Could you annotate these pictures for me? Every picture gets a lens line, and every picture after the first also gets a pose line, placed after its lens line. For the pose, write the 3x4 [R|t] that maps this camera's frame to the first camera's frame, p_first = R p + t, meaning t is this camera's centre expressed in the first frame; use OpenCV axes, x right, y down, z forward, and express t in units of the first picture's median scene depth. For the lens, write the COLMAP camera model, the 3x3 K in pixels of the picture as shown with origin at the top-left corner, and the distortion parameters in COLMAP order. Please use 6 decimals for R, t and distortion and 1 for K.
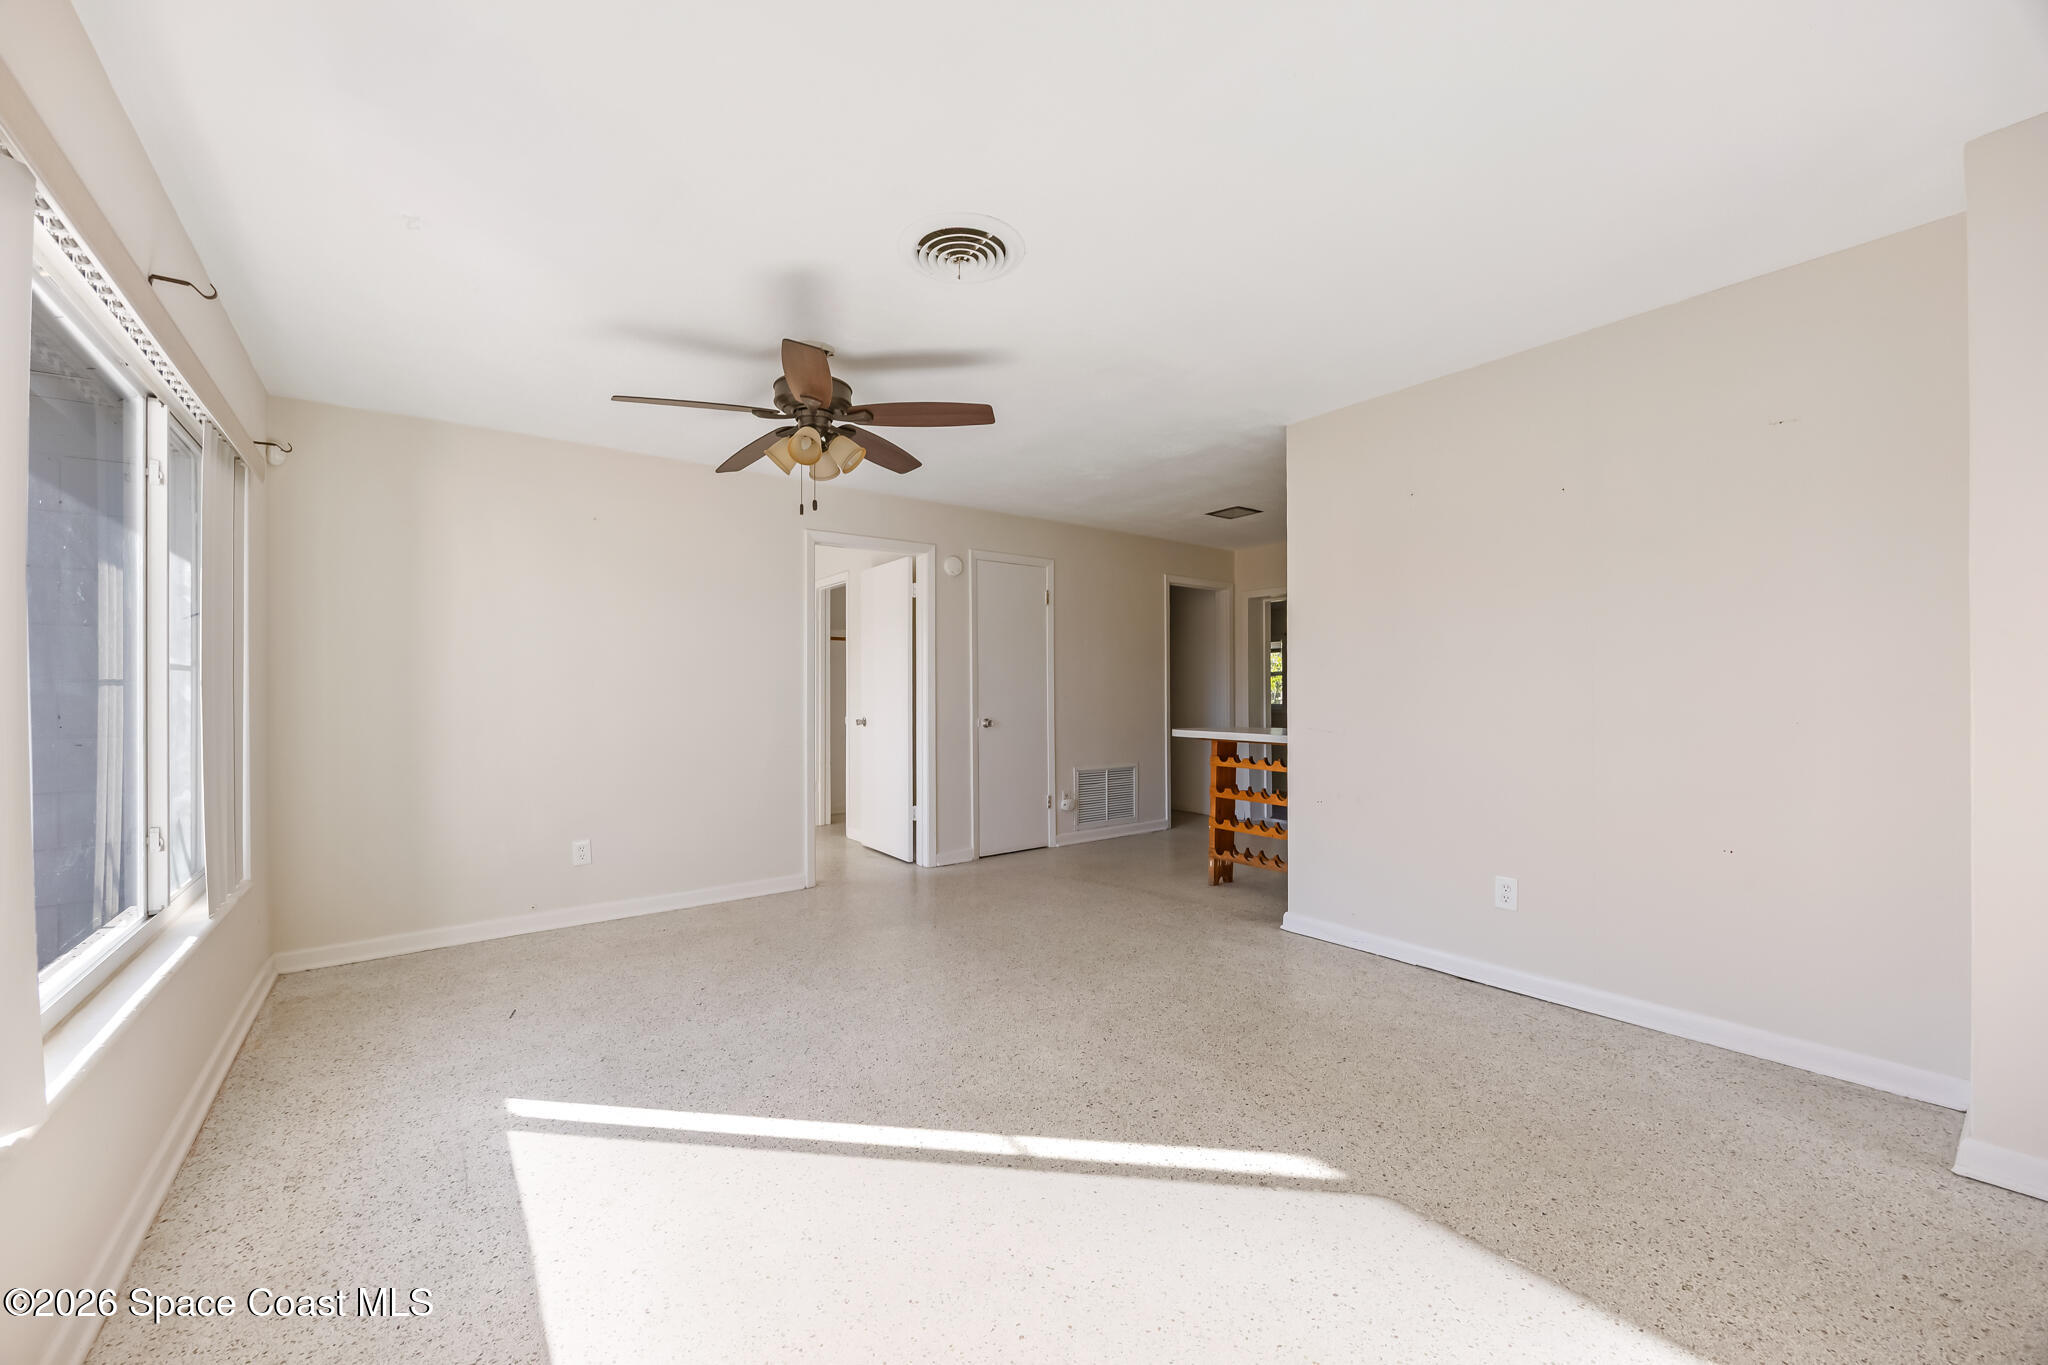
lens RADIAL K [[783.8, 0, 1020.2], [0, 783.8, 692.1], [0, 0, 1]] dist [0.002181, -0.000524]
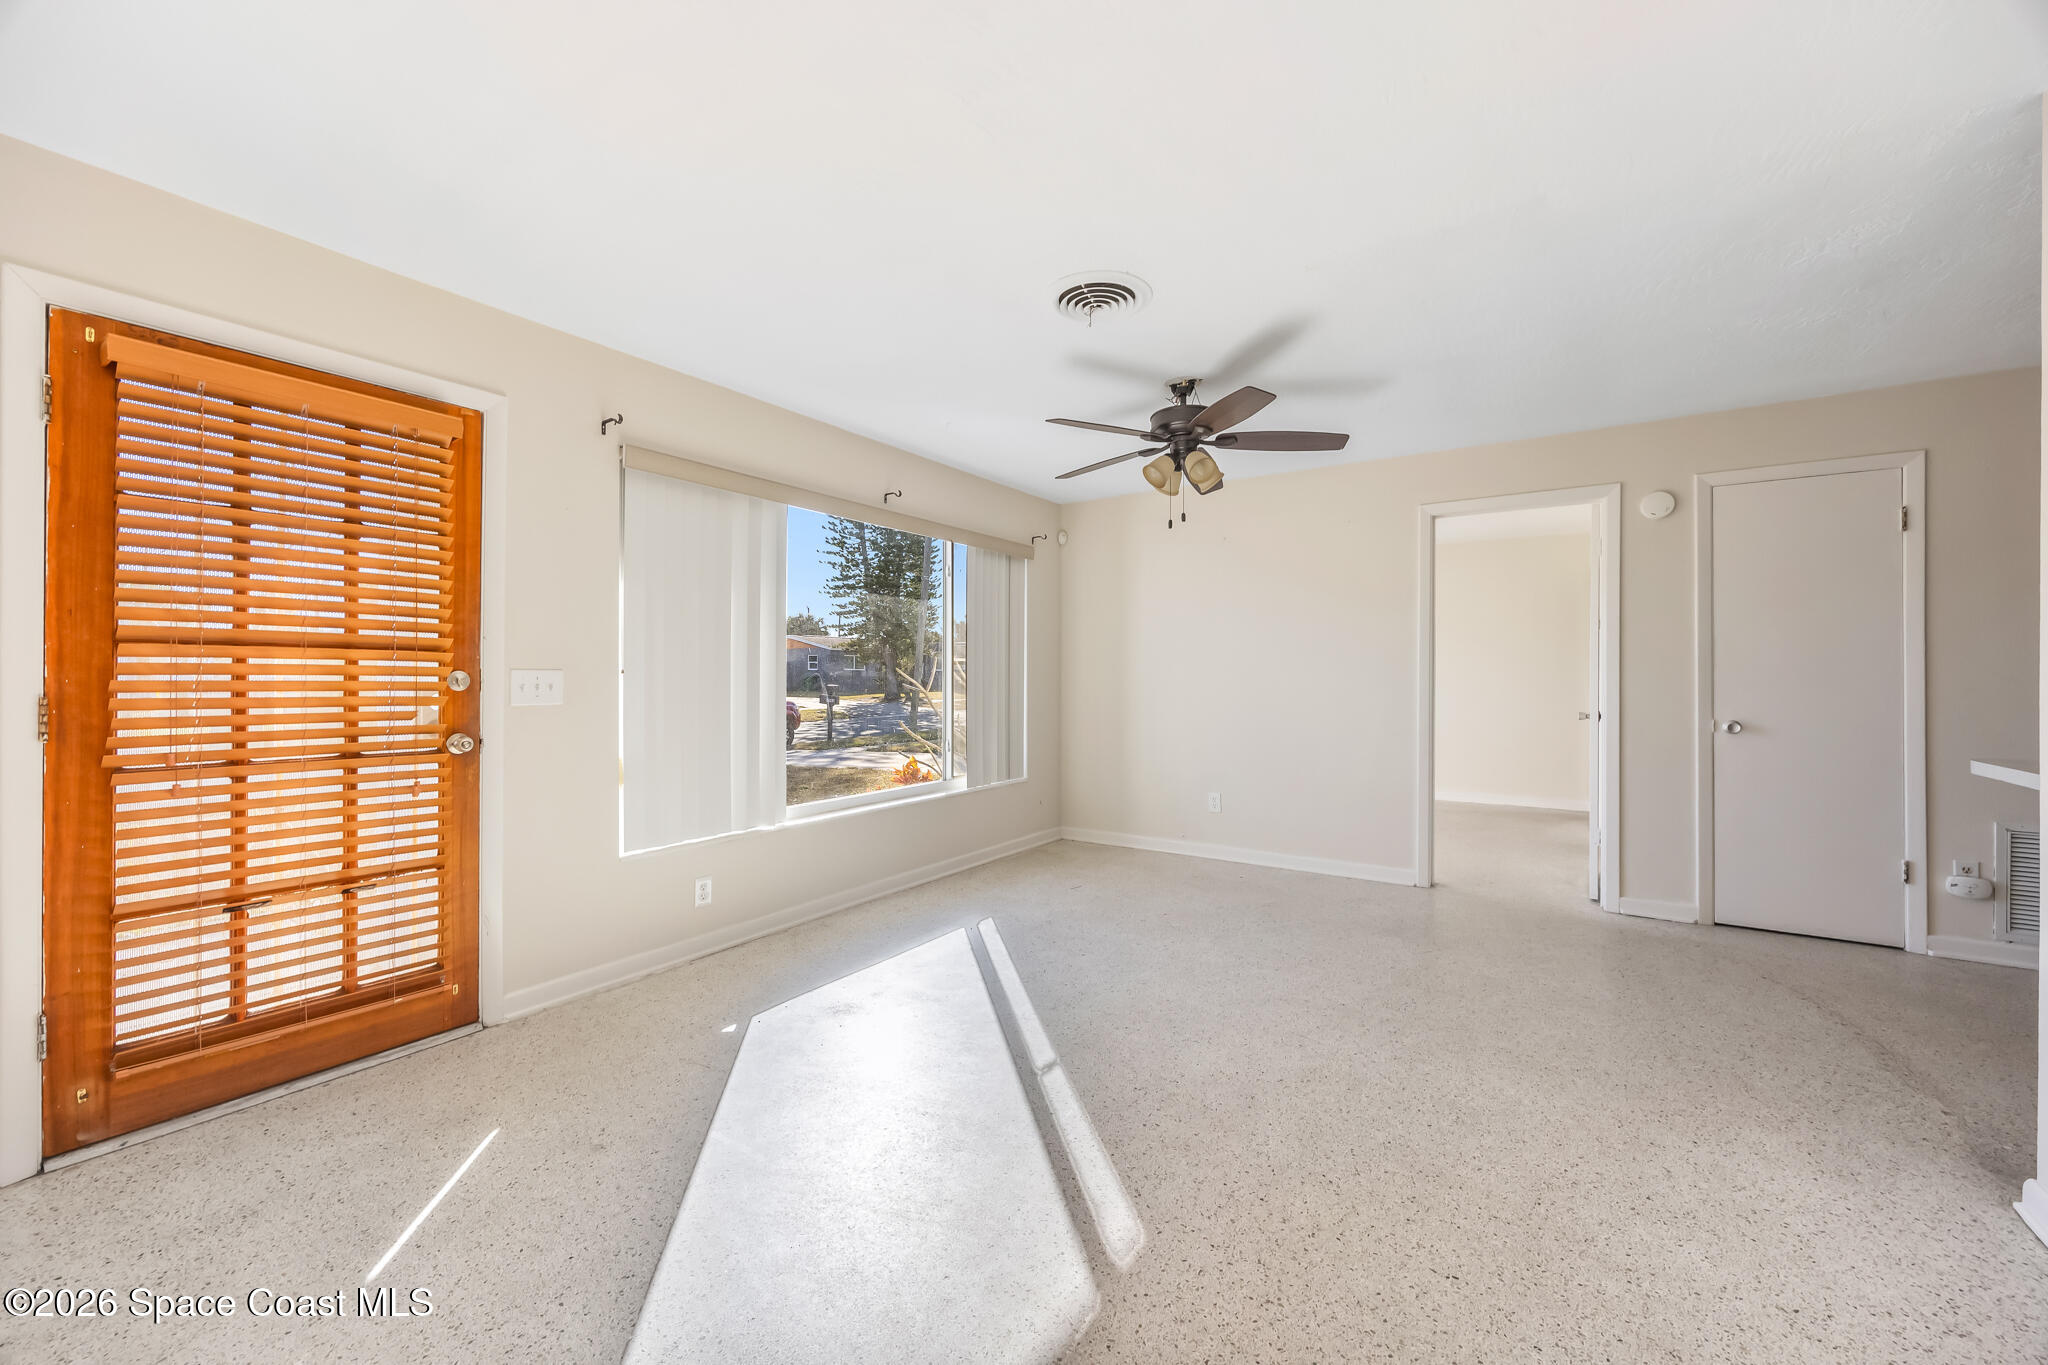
lens RADIAL K [[783.8, 0, 1026.2], [0, 783.8, 671.3], [0, 0, 1]] dist [0.002181, -0.000524]
pose [[0.325456, -0.000134, -0.945557, 0.610165], [-0.004599, 0.999988, -0.001725, -0.006278], [0.945546, 0.004910, 0.325451, 0.325705]]
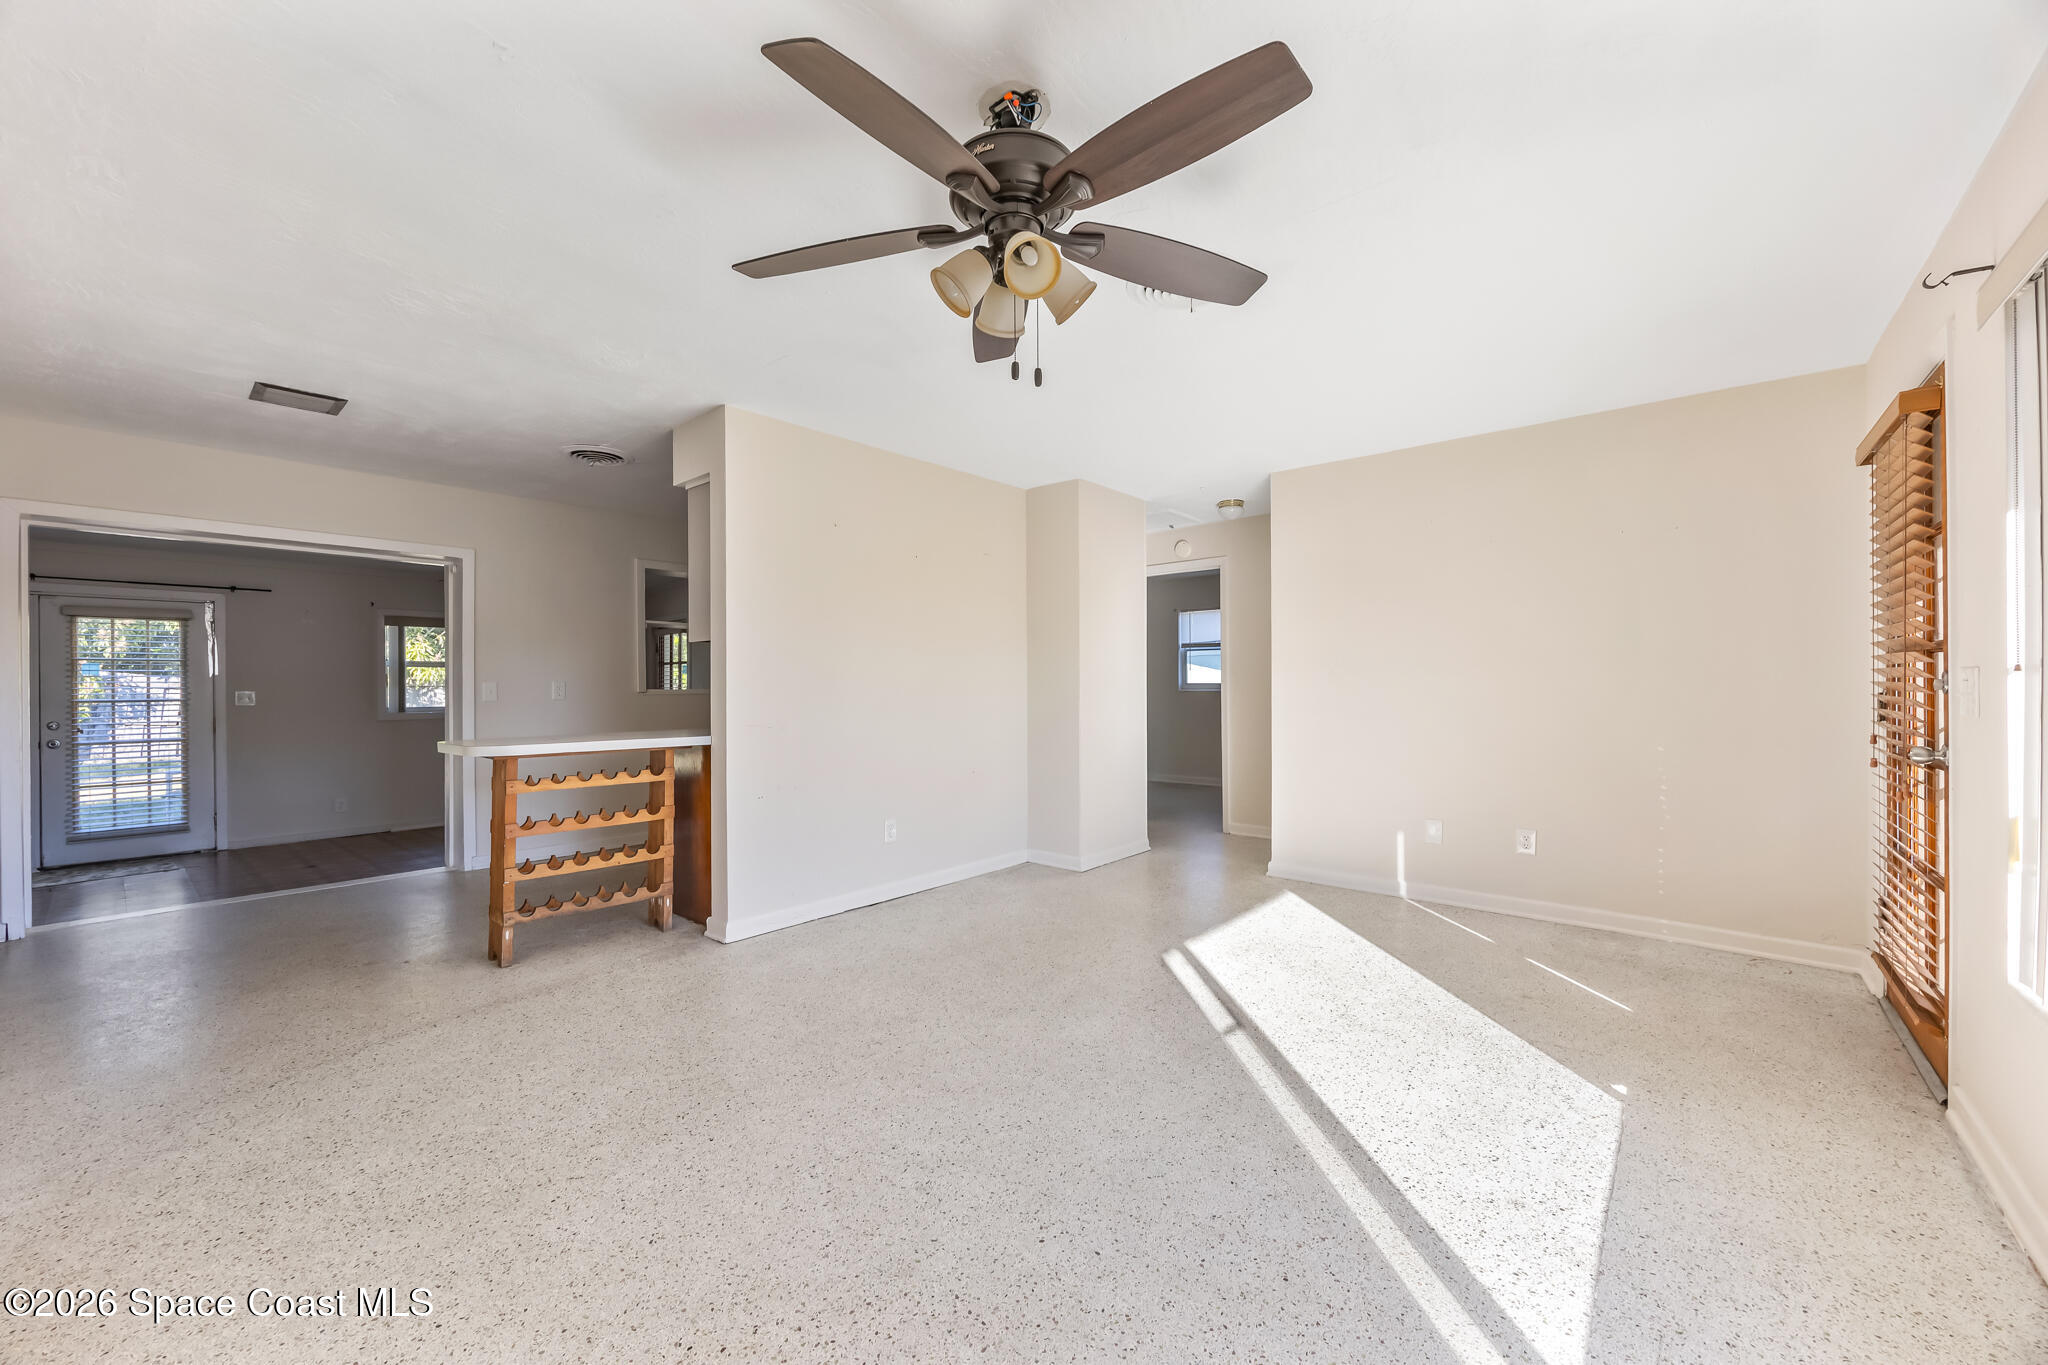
lens RADIAL K [[783.8, 0, 1003.8], [0, 783.8, 685.6], [0, 0, 1]] dist [0.002181, -0.000524]
pose [[-0.194767, 0.007012, 0.980824, -0.681482], [0.004519, 0.999970, -0.006251, 0.004121], [-0.980839, 0.003214, -0.194793, 0.906418]]
